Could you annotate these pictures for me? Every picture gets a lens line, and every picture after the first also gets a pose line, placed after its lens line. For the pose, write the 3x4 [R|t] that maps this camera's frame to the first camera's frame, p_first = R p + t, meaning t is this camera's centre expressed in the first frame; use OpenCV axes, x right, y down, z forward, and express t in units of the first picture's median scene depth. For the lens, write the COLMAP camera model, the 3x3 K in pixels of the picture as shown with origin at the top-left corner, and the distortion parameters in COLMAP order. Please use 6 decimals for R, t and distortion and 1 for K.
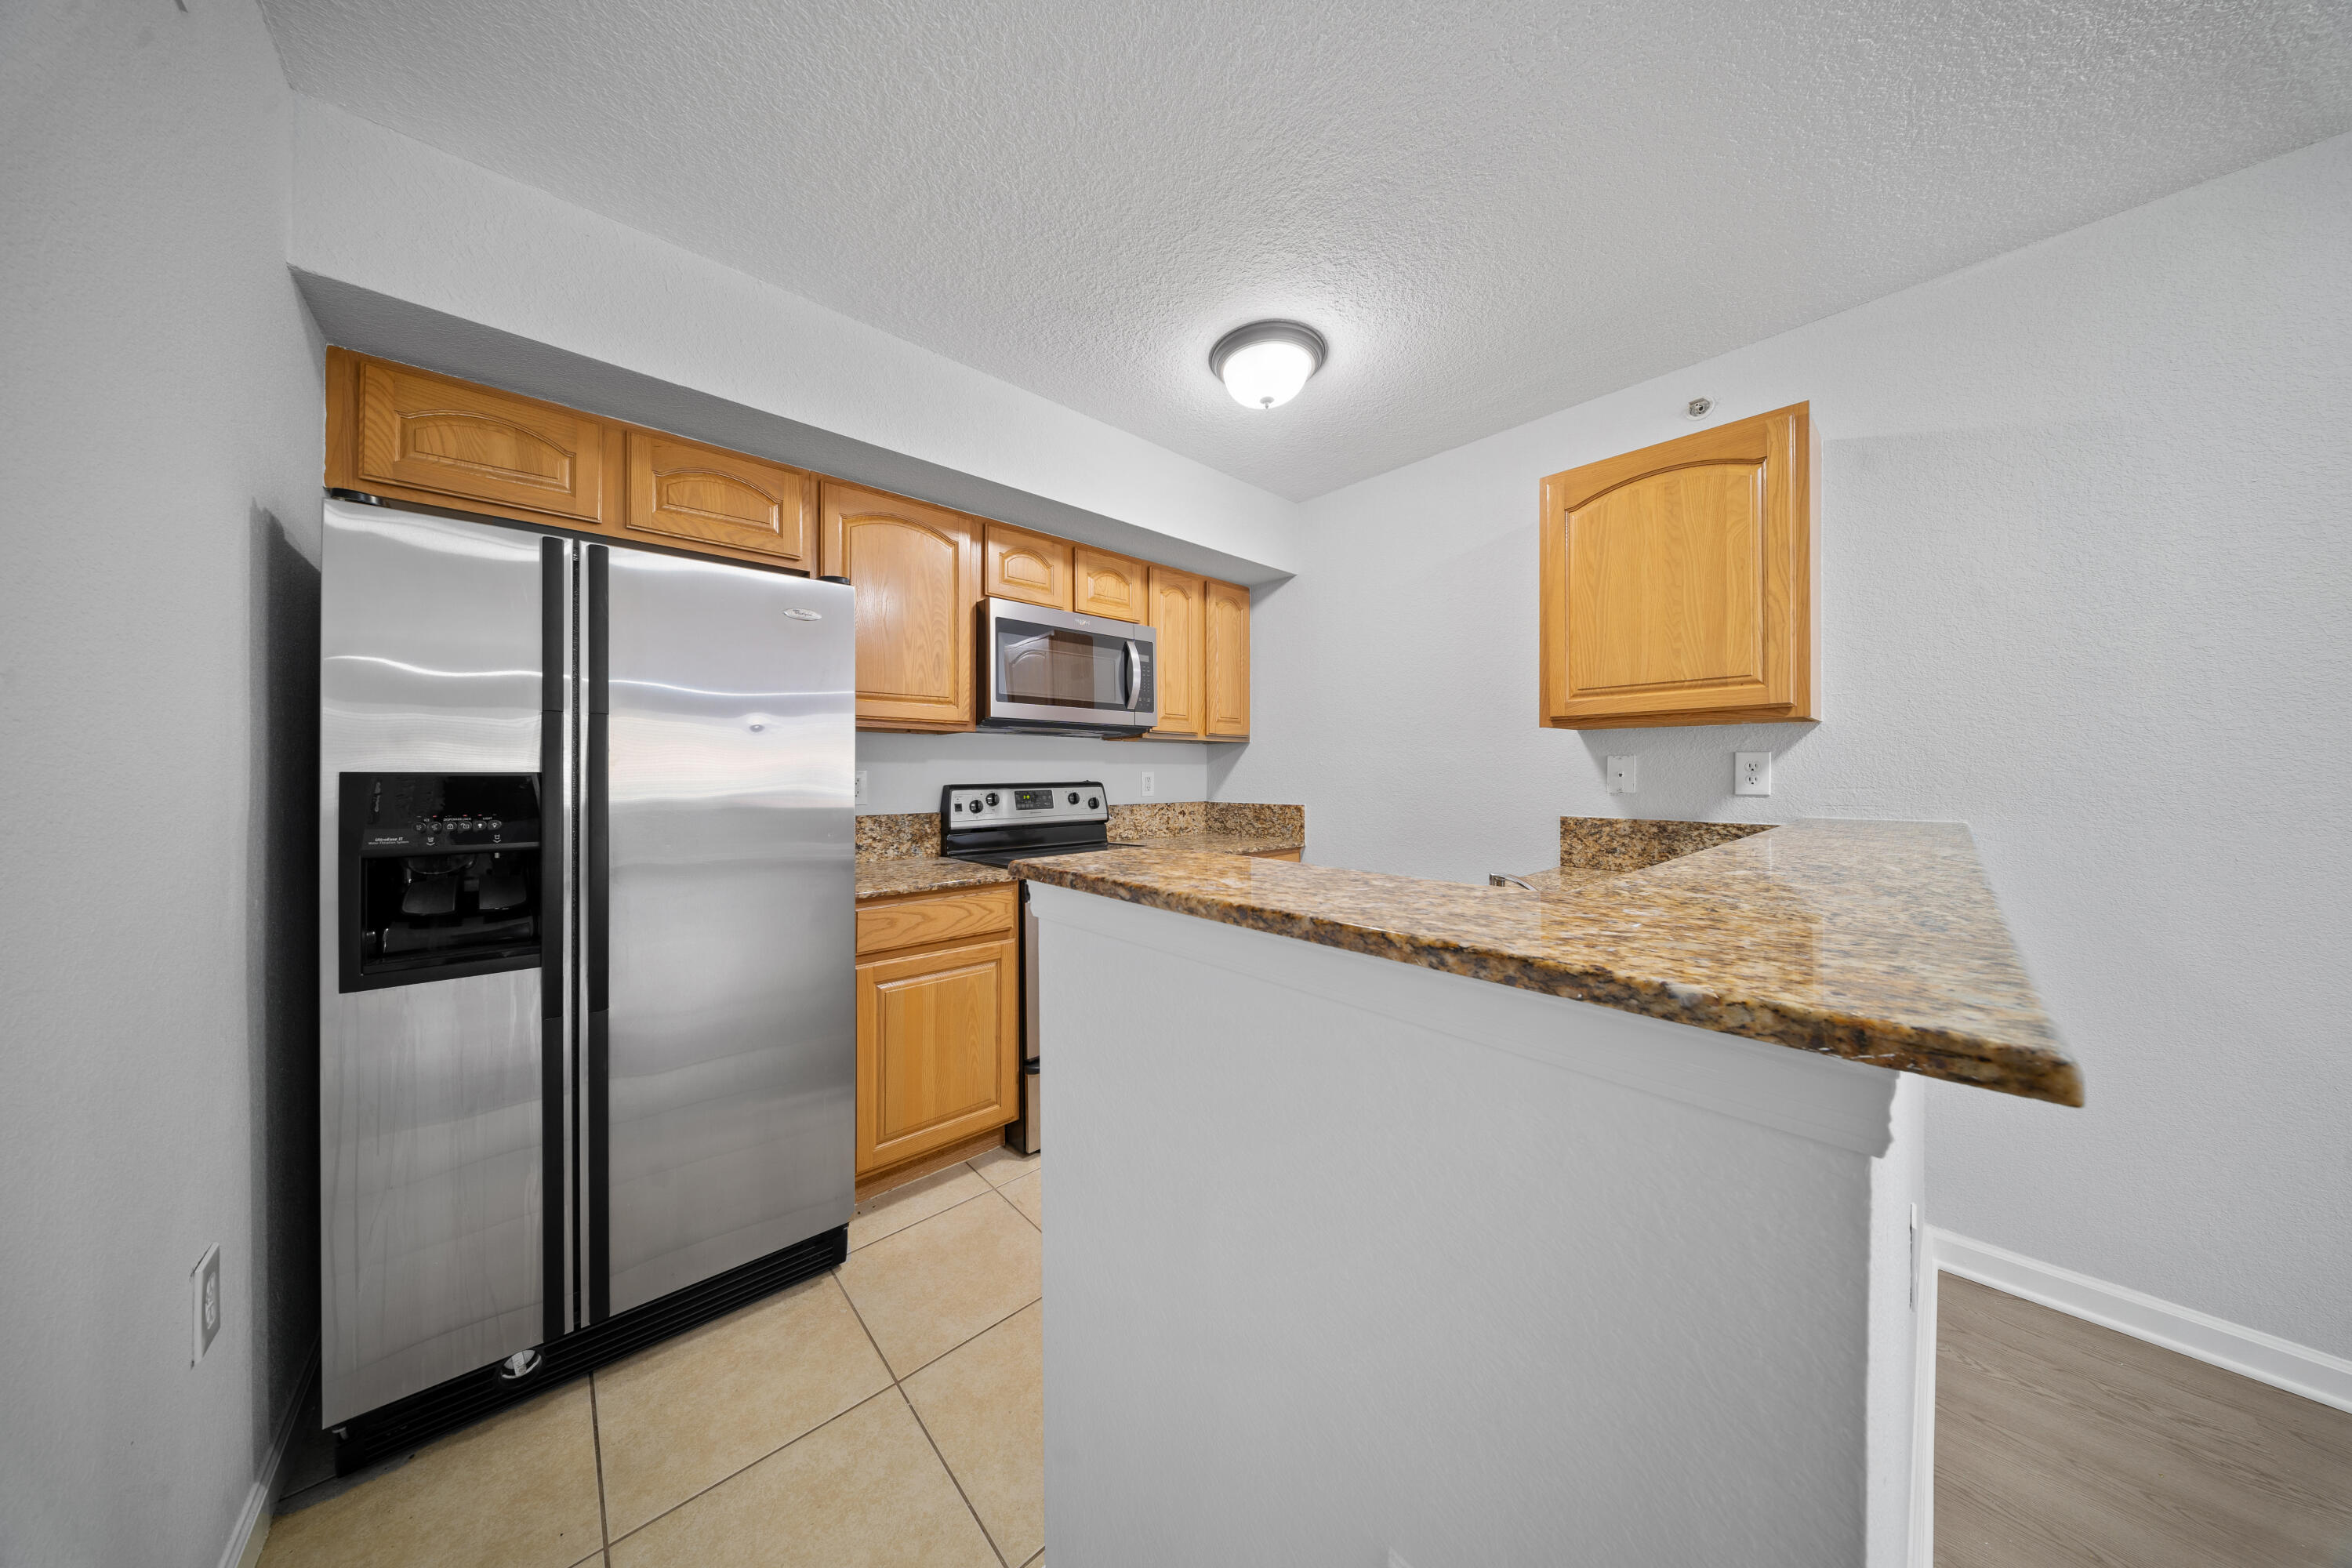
lens RADIAL K [[694.8, 0, 1171.6], [0, 694.8, 779.5], [0, 0, 1]] dist [0.003455, -0.001916]
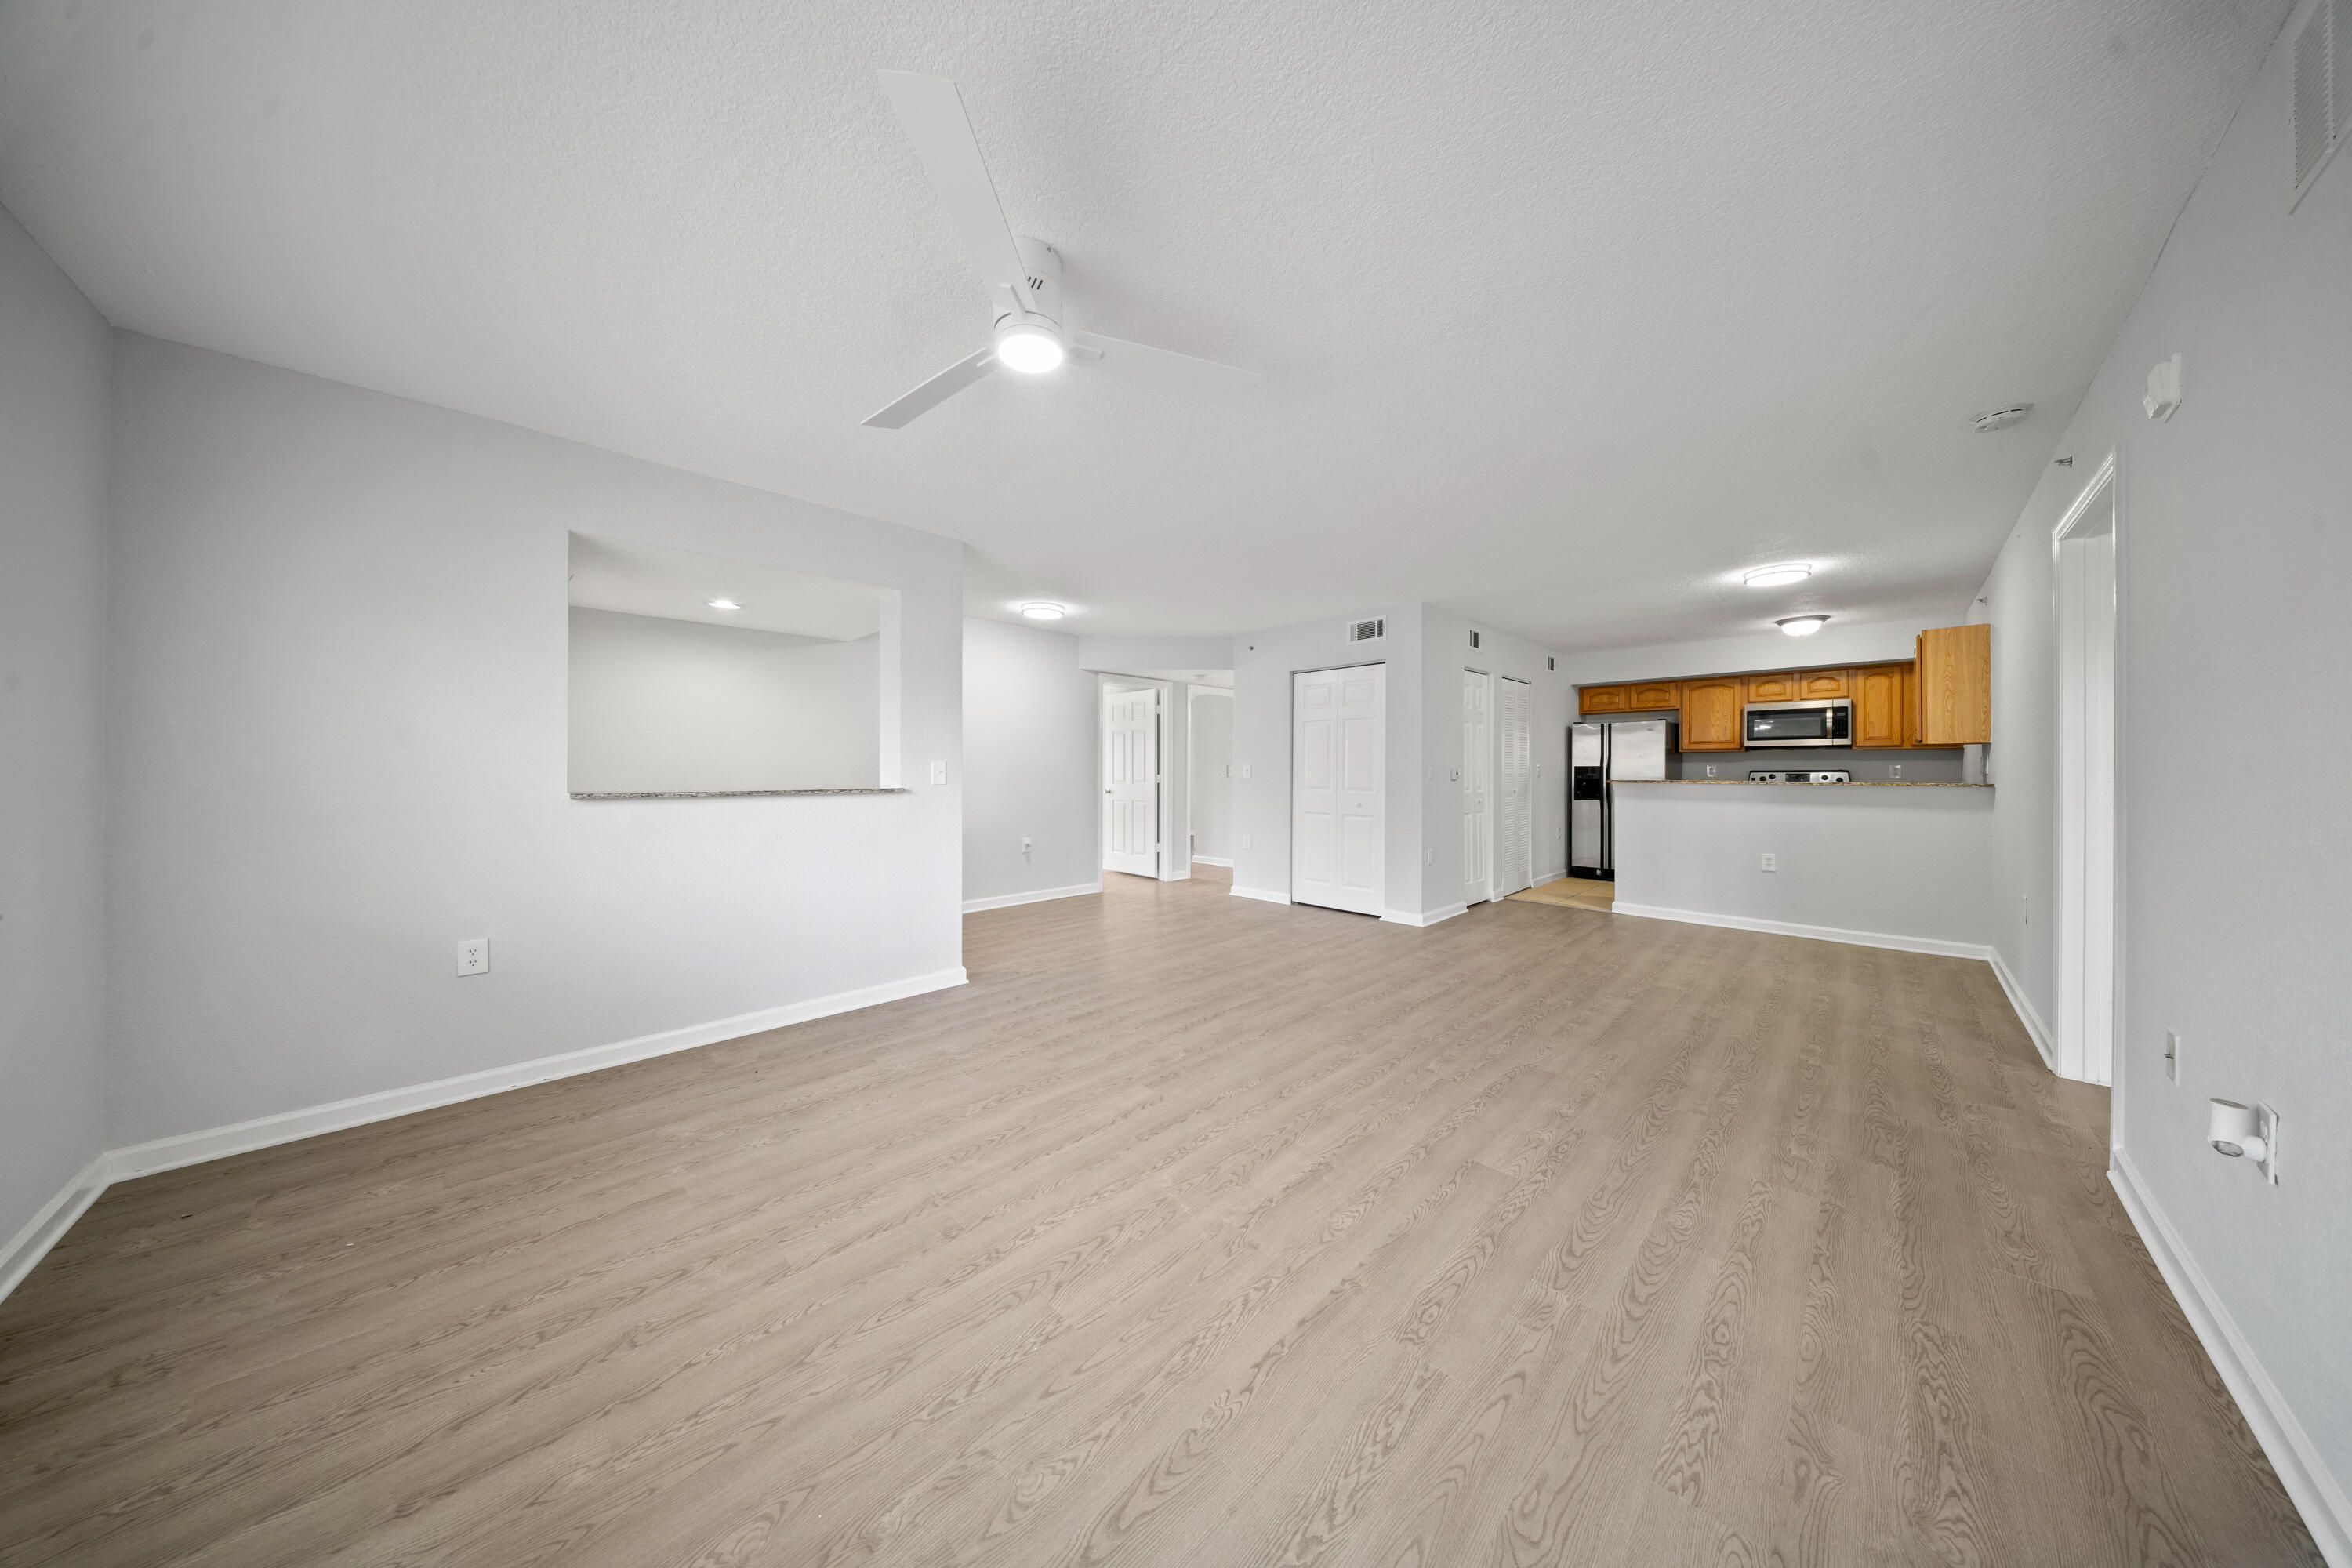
lens RADIAL K [[694.8, 0, 1168.8], [0, 694.8, 769.2], [0, 0, 1]] dist [0.003455, -0.001916]
pose [[0.041163, -0.000431, -0.999152, 2.578585], [-0.008550, 0.999963, -0.000783, 0.028321], [0.999116, 0.008575, 0.041158, -1.531833]]
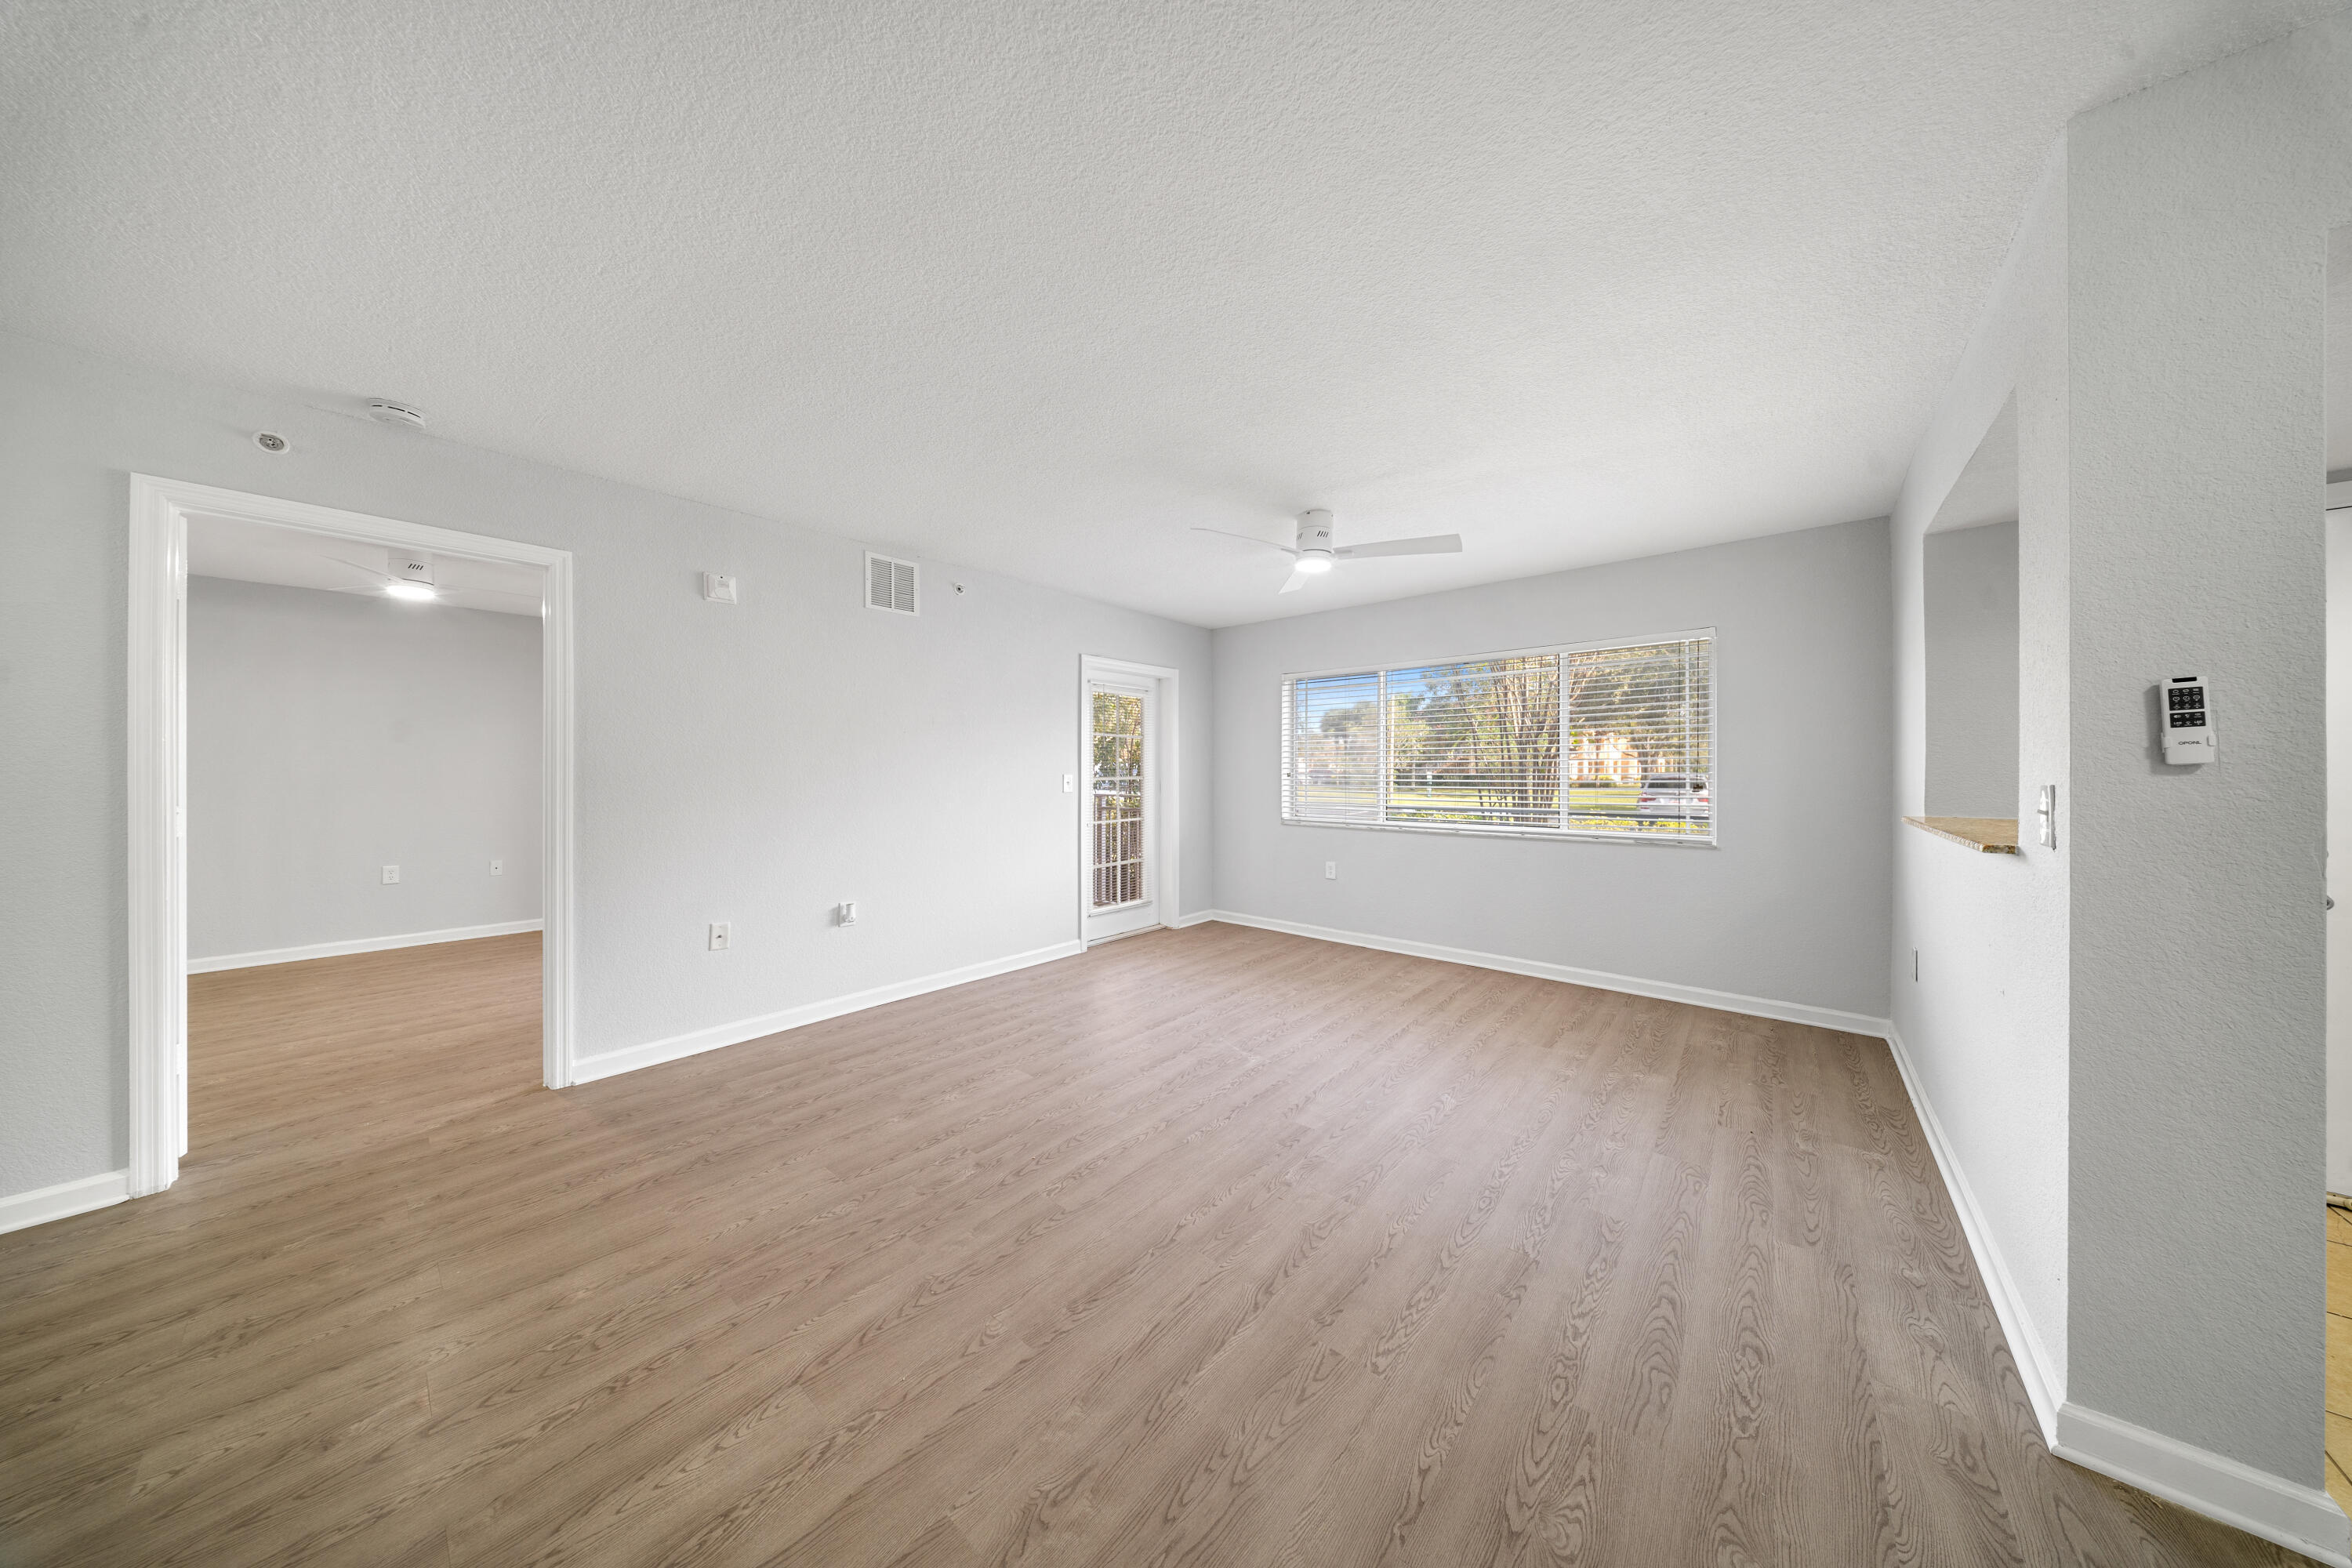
lens RADIAL K [[694.8, 0, 1177.7], [0, 694.8, 766.2], [0, 0, 1]] dist [0.003455, -0.001916]
pose [[-0.137039, 0.008799, 0.990527, 0.411048], [0.008307, 0.999936, -0.007733, -0.003215], [-0.990531, 0.007169, -0.137103, -1.177027]]
